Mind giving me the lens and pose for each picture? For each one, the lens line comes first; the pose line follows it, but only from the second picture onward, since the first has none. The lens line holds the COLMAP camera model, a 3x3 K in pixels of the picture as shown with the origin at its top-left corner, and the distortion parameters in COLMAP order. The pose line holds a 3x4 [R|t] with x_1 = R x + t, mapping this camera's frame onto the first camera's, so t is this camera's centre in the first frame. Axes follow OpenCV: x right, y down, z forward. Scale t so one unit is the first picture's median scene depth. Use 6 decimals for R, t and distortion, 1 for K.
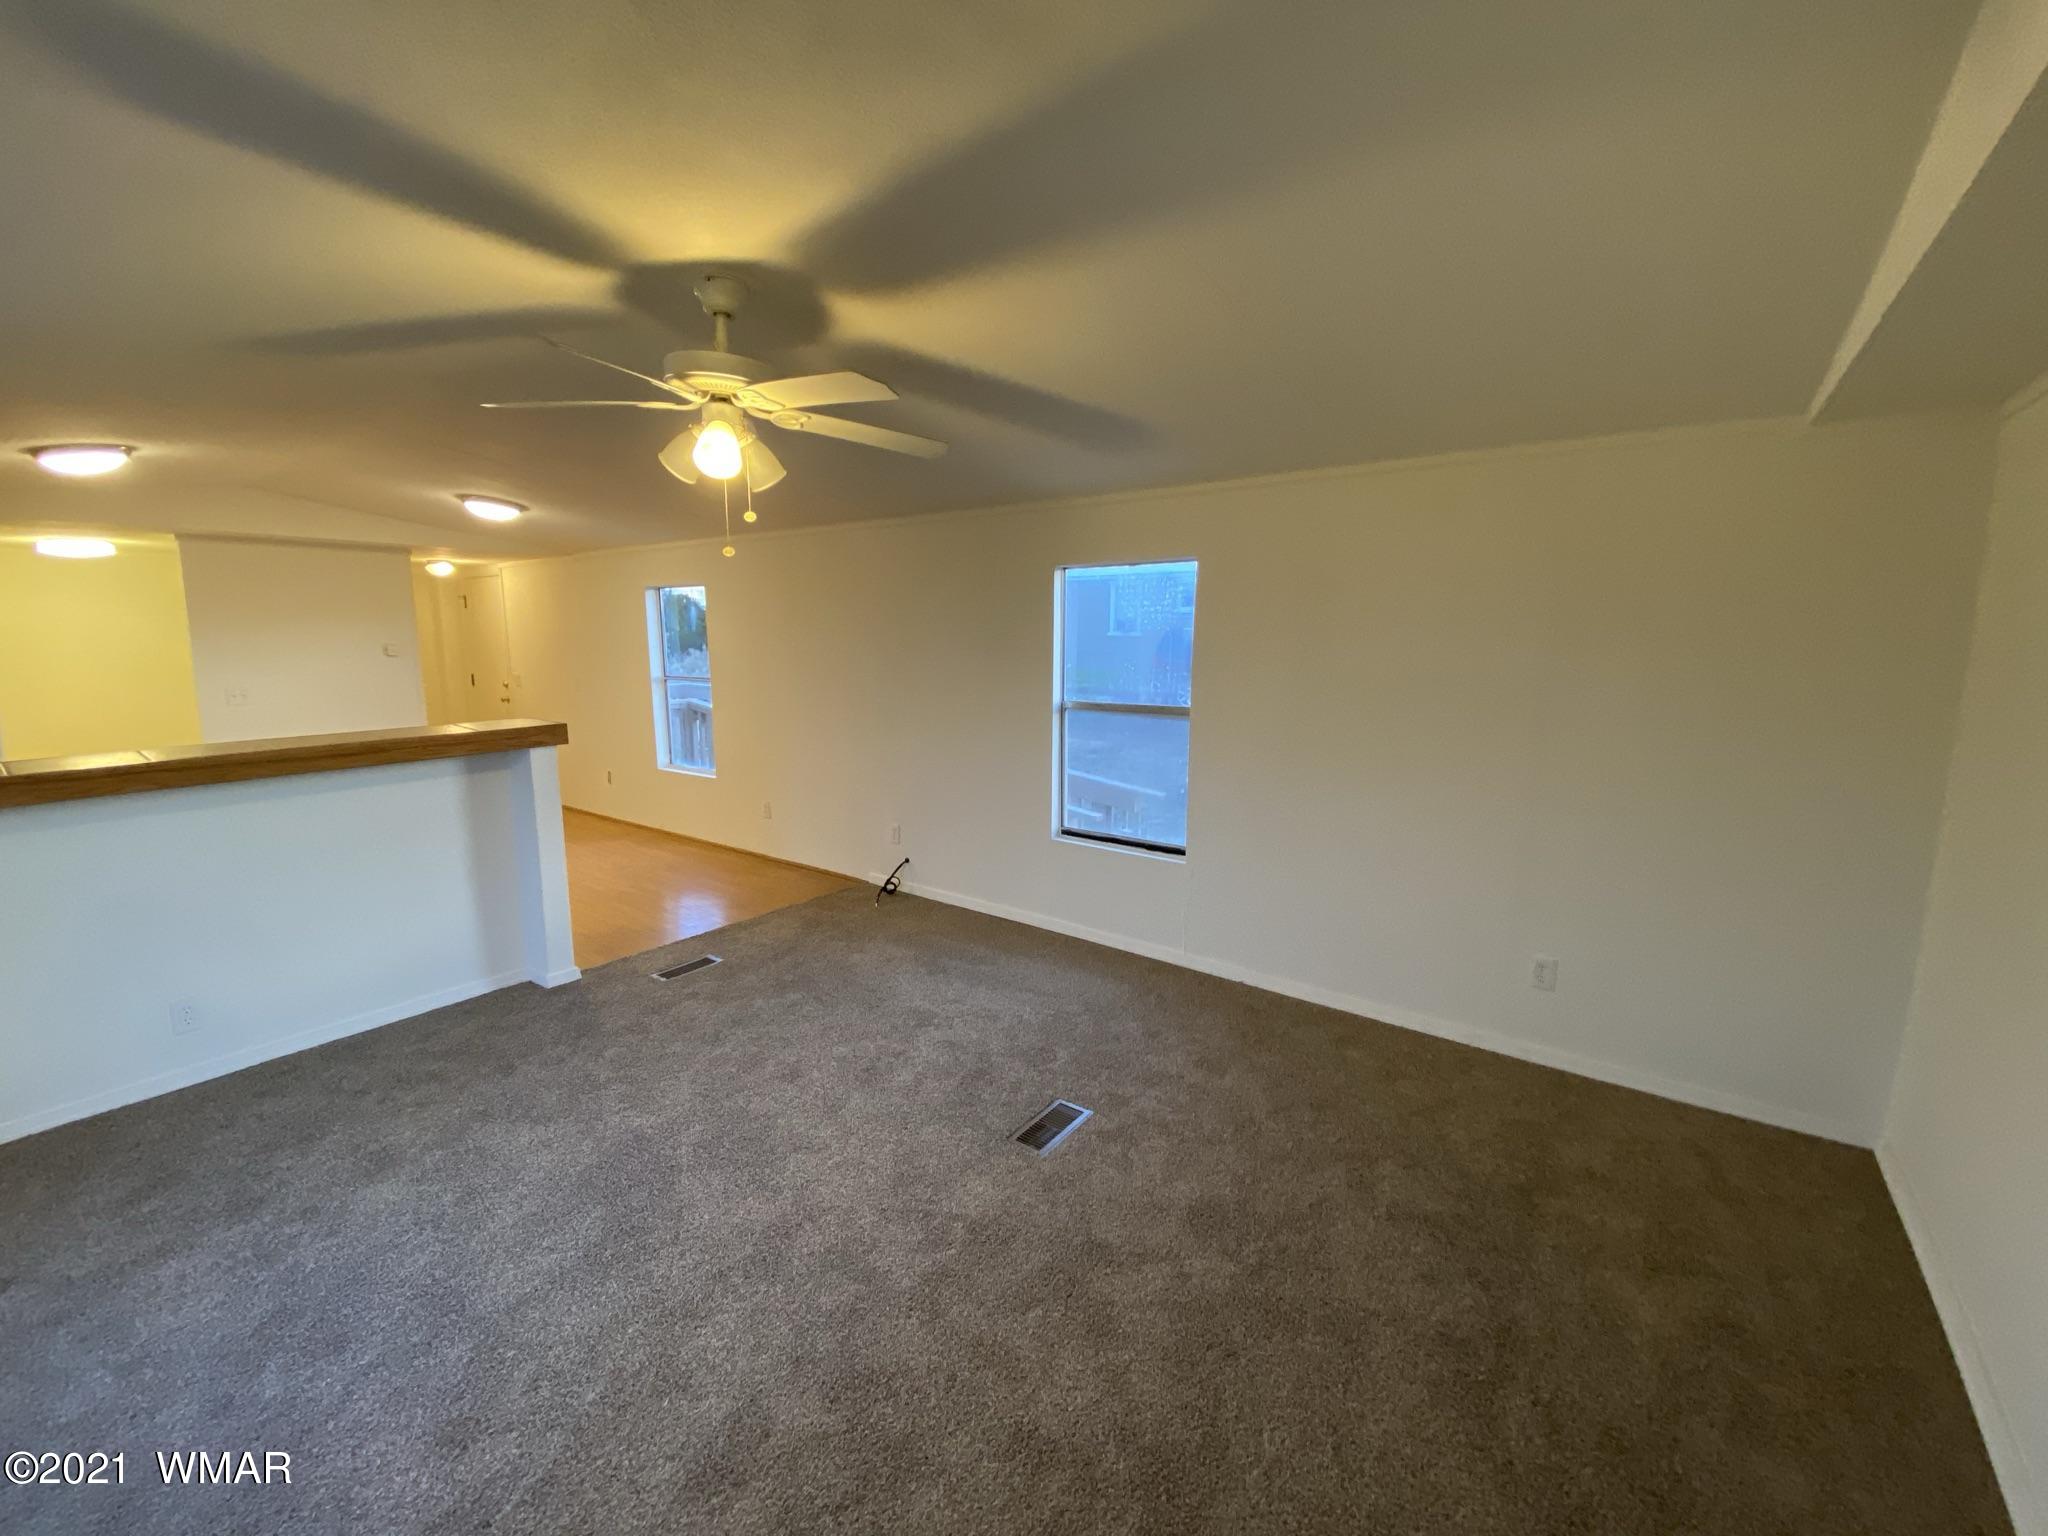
lens RADIAL K [[837.5, 0, 1041.0], [0, 837.5, 750.3], [0, 0, 1]] dist [0.005500, -0.012640]
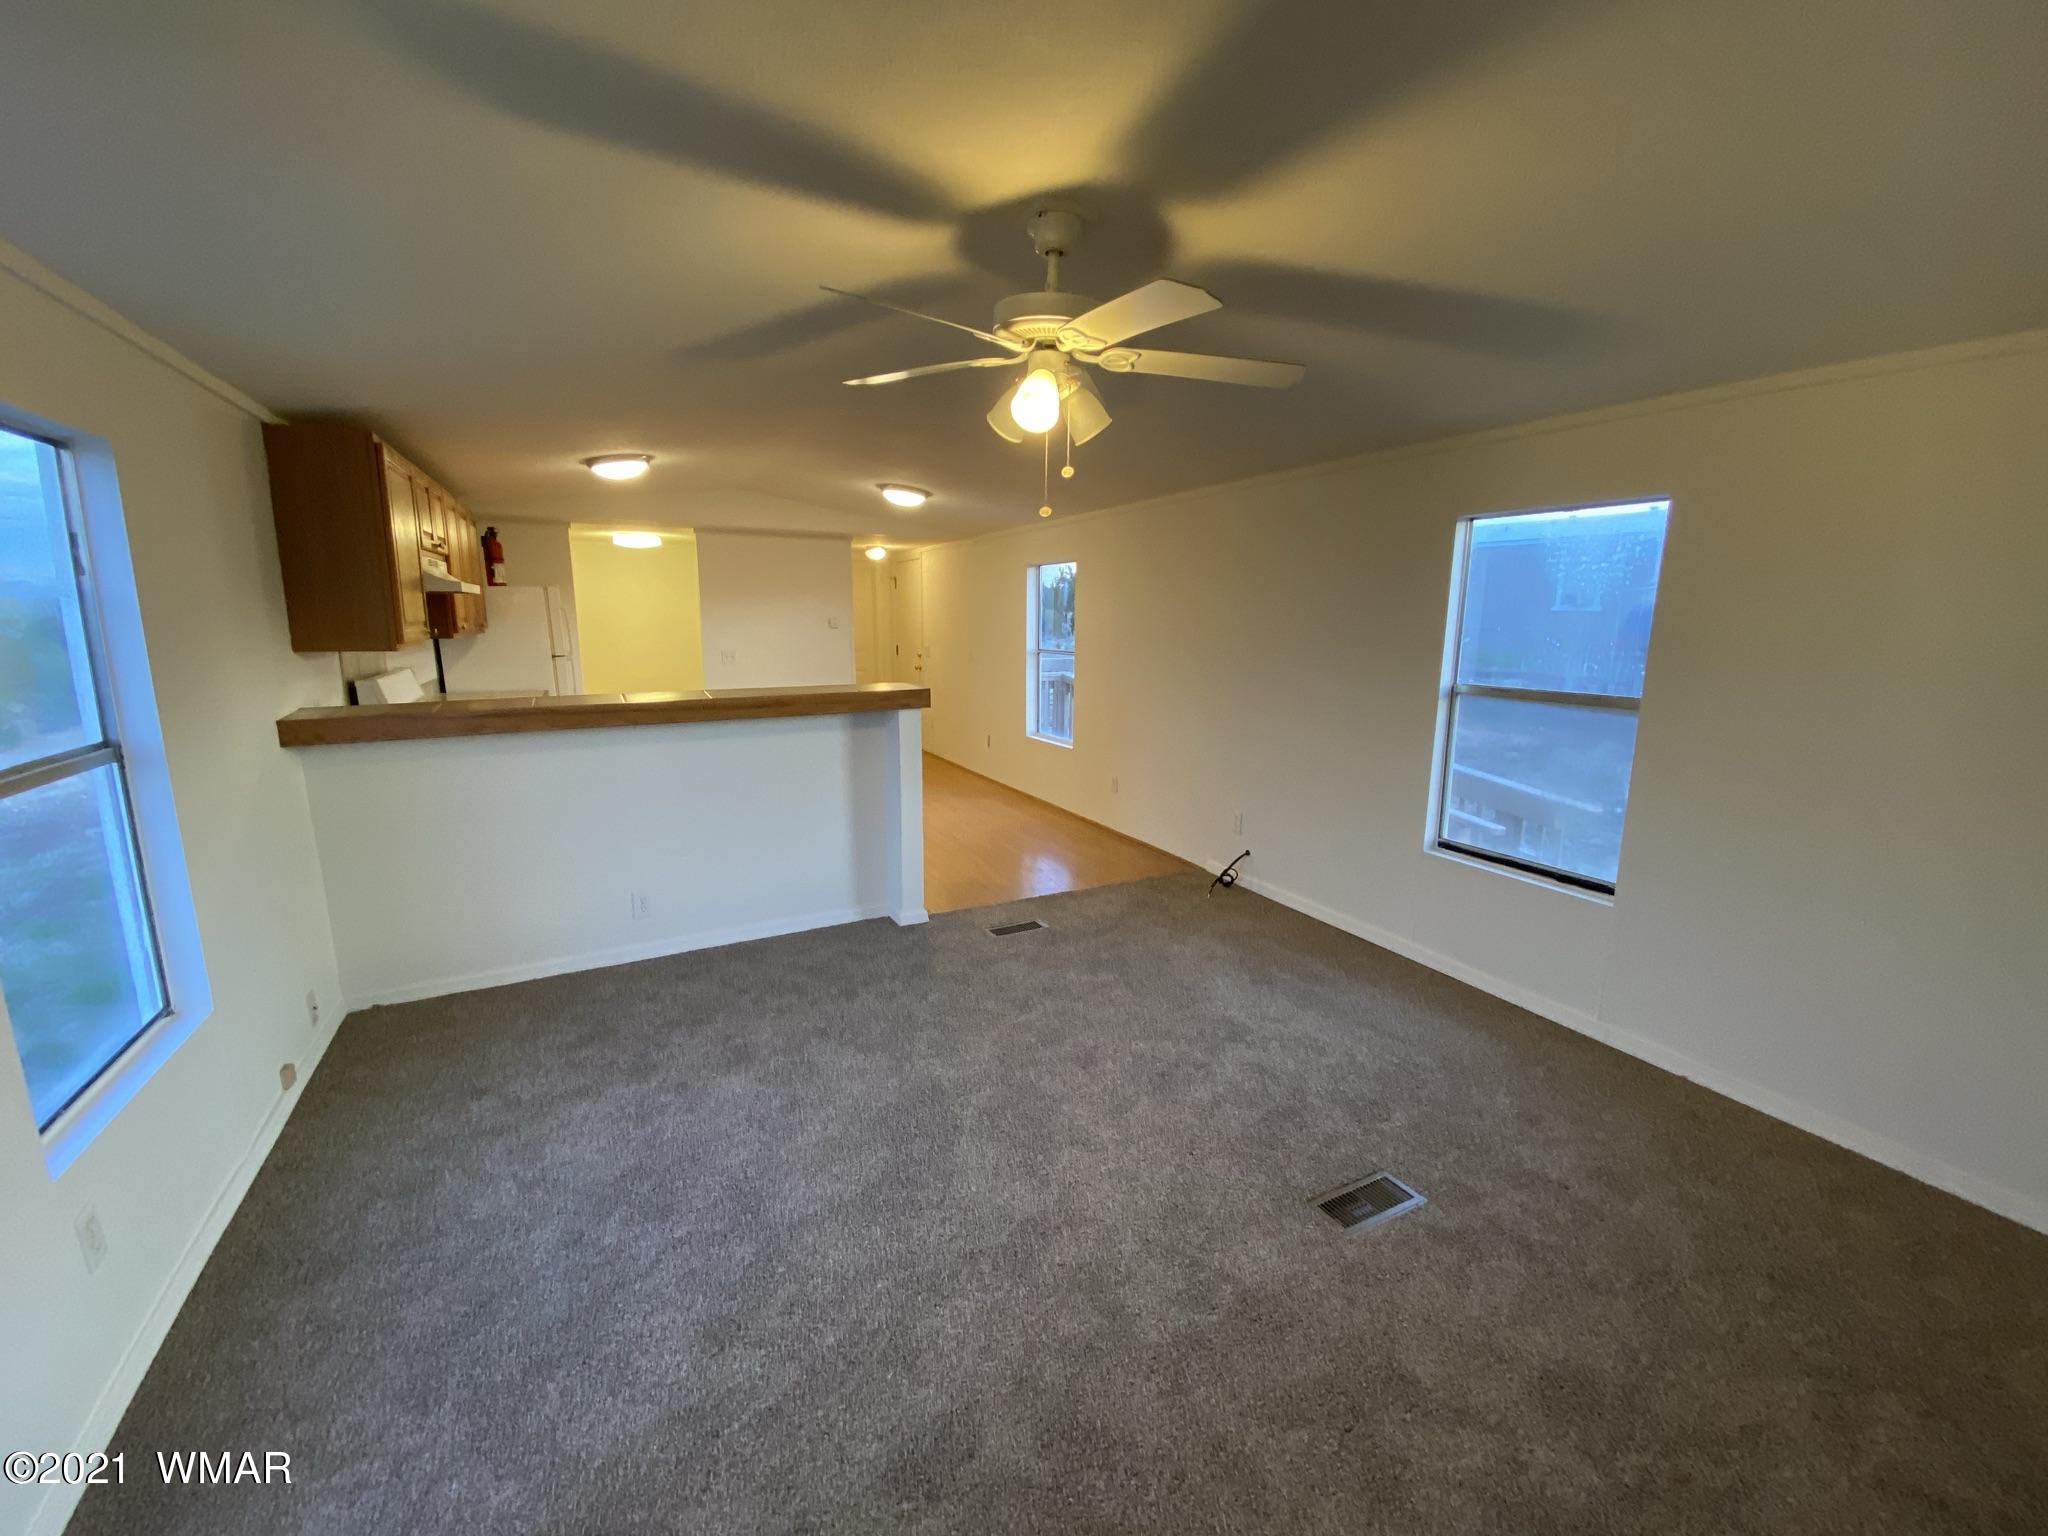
lens RADIAL K [[837.5, 0, 1024.3], [0, 837.5, 763.9], [0, 0, 1]] dist [0.005500, -0.012640]
pose [[0.889151, 0.080965, -0.450394, 0.047308], [-0.062486, 0.996486, 0.055774, -0.002660], [0.453327, -0.021448, 0.891086, 0.121605]]
